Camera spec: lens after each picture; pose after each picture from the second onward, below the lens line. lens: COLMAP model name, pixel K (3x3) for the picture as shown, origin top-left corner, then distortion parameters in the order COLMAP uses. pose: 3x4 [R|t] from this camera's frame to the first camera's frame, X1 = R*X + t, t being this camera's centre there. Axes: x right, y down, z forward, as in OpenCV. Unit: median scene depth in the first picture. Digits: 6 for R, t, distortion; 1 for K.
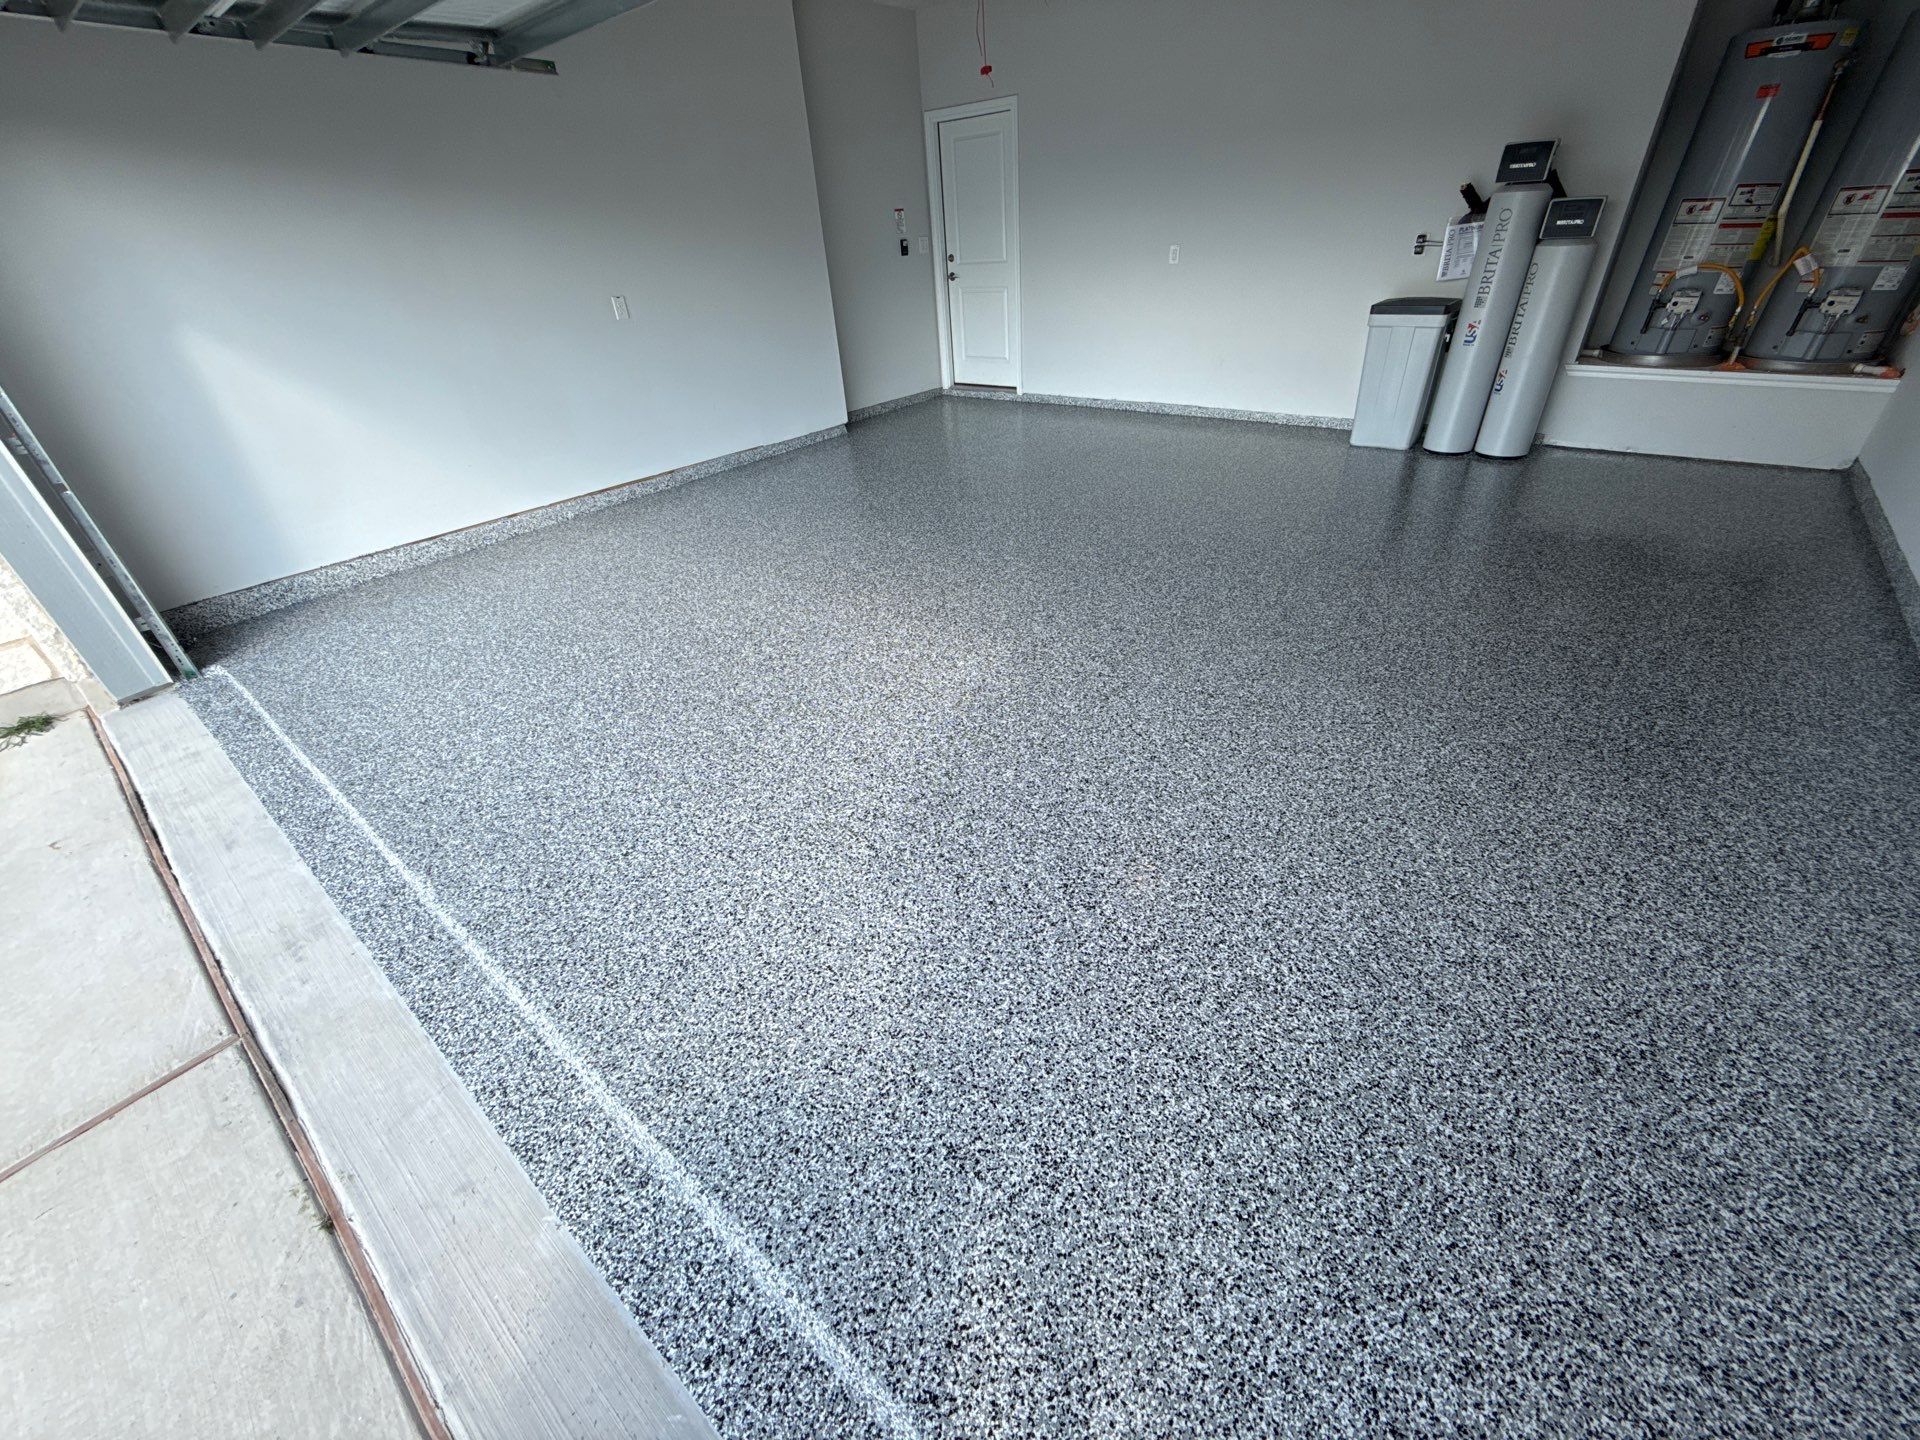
lens RADIAL K [[764.5, 0, 962.9], [0, 764.5, 718.8], [0, 0, 1]] dist [0.001574, -0.000146]
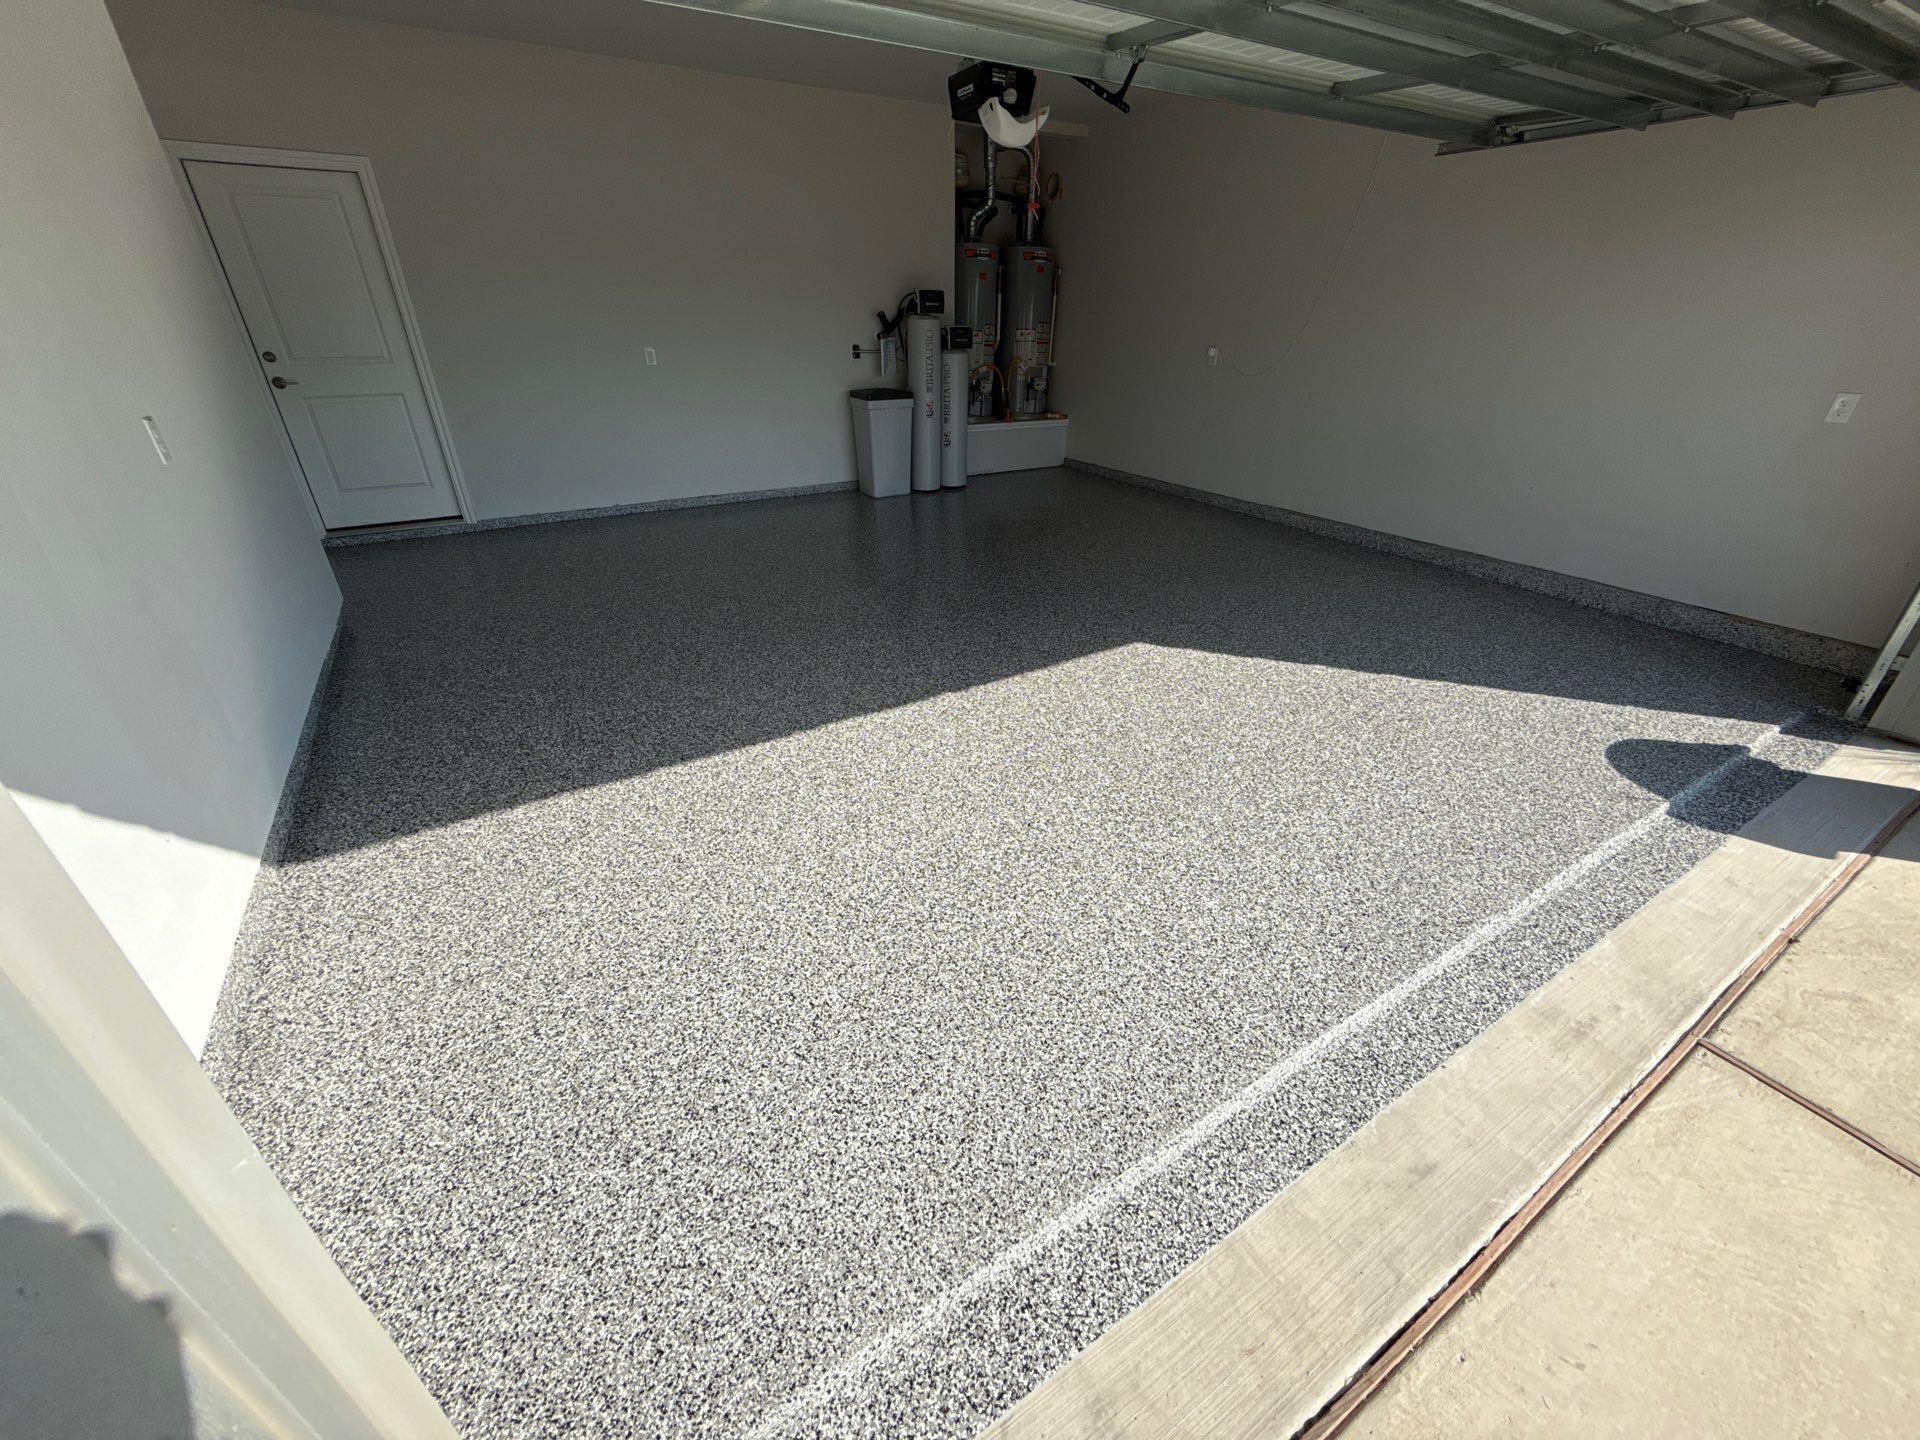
lens RADIAL K [[764.5, 0, 962.9], [0, 764.5, 718.8], [0, 0, 1]] dist [0.001574, -0.000146]
pose [[0.333713, -0.389312, 0.858529, -1.641362], [0.486088, 0.851386, 0.197129, -0.530591], [-0.807684, 0.351536, 0.473359, 0.953047]]
